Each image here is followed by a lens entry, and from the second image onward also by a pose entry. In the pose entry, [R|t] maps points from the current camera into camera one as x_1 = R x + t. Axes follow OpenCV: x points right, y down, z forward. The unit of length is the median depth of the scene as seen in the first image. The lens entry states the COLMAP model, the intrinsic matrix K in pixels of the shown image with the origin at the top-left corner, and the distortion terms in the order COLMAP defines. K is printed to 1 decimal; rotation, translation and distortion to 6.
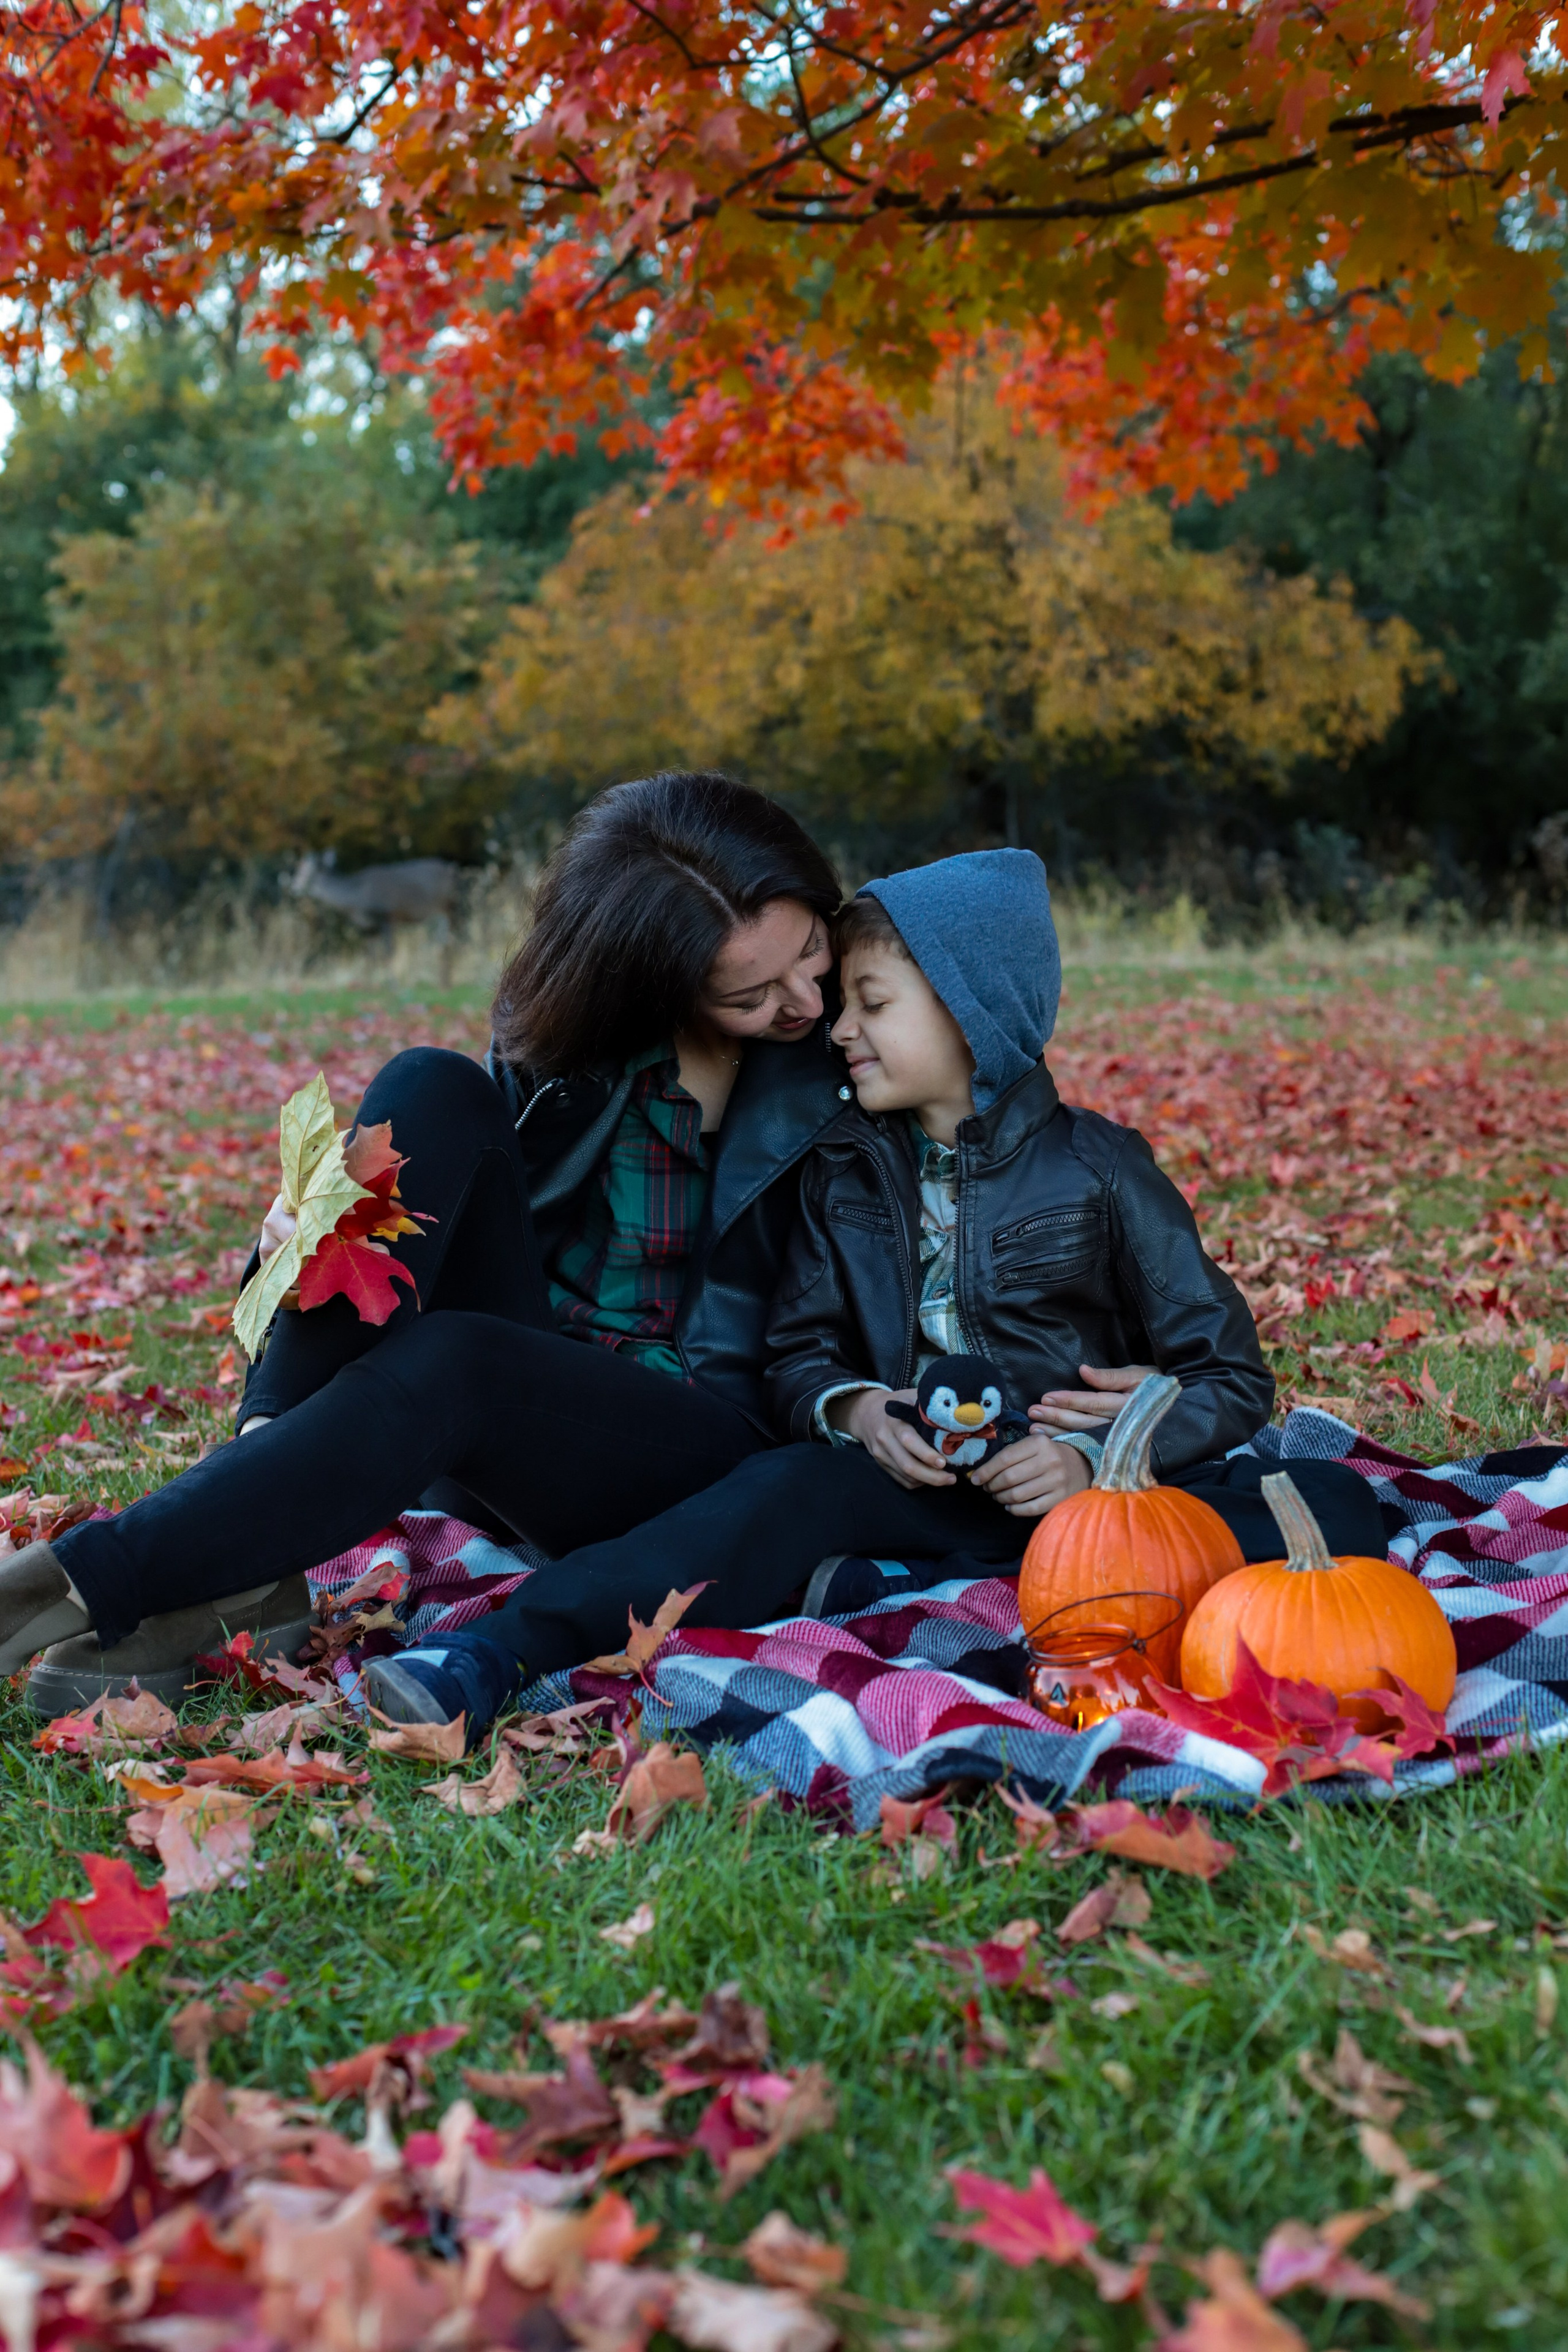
lens RADIAL K [[3490.5, 0, 784.0], [0, 3490.5, 1176.0], [0, 0, 1]] dist [-0.044903, -0.059375]
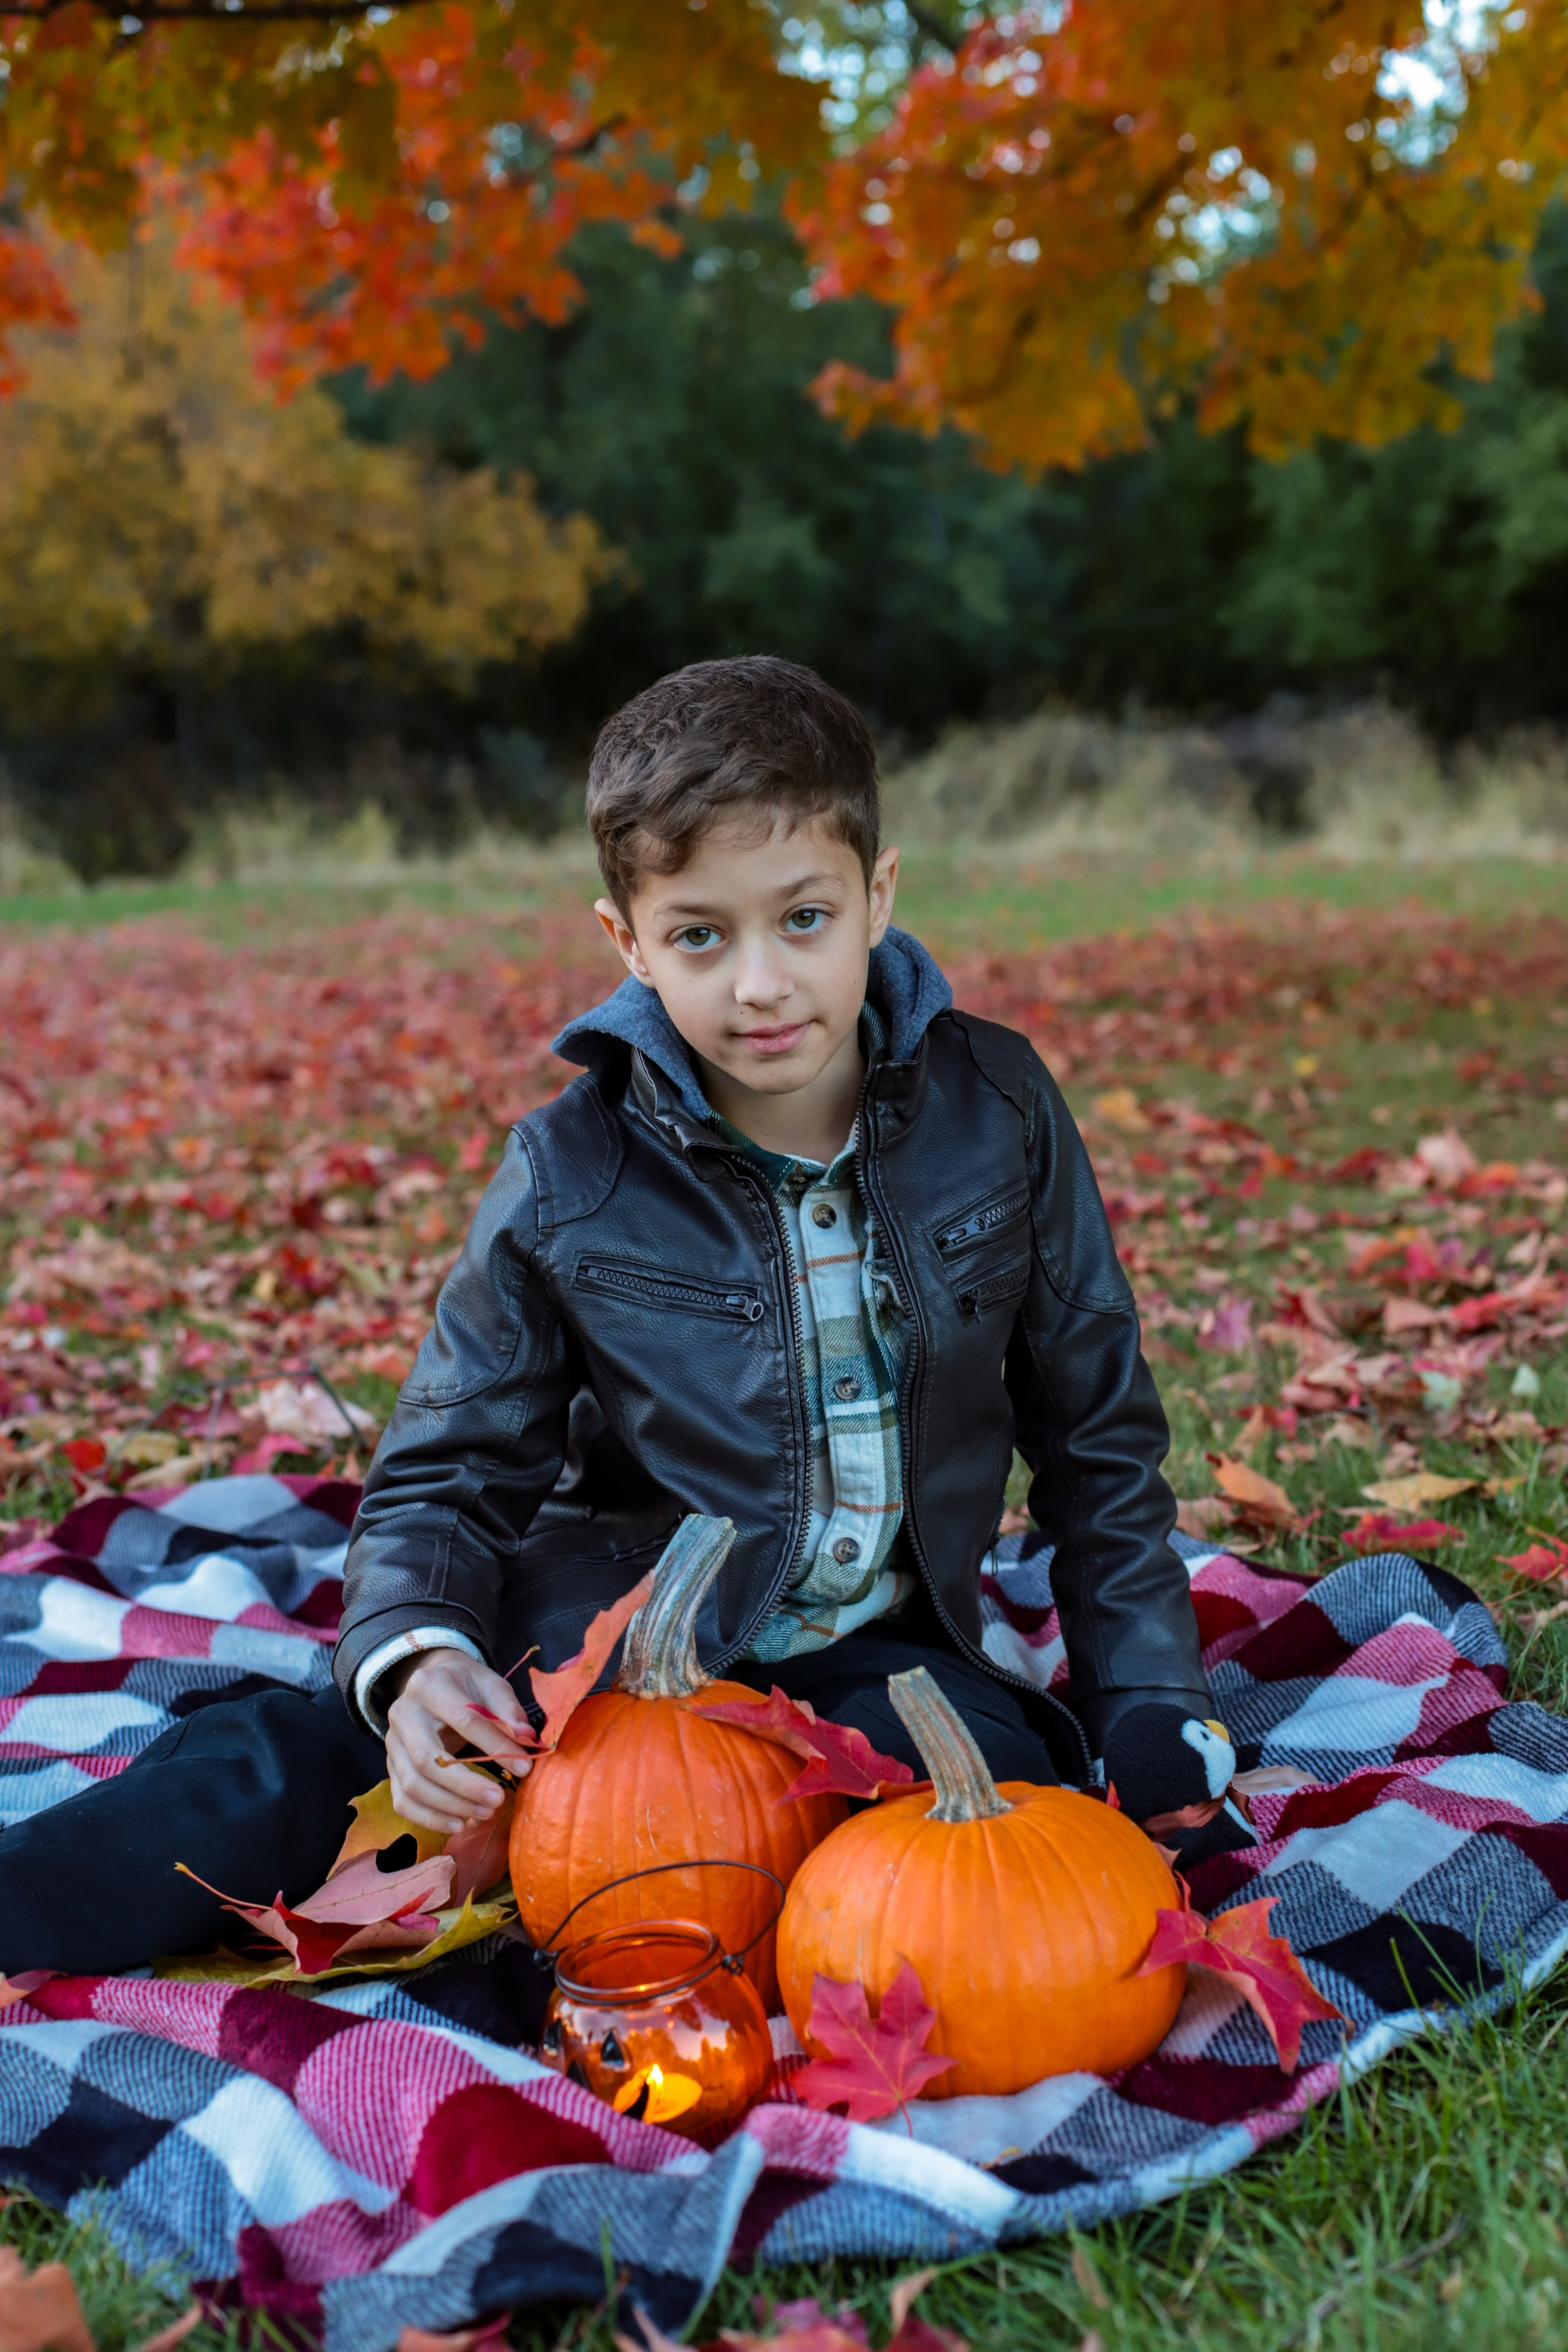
lens RADIAL K [[3490.5, 0, 784.0], [0, 3490.5, 1176.0], [0, 0, 1]] dist [-0.044903, -0.059375]
pose [[0.971169, -0.042175, 0.234633, -0.010763], [0.036241, 0.998906, 0.029547, -0.009289], [-0.235623, -0.020192, 0.971635, 0.119999]]
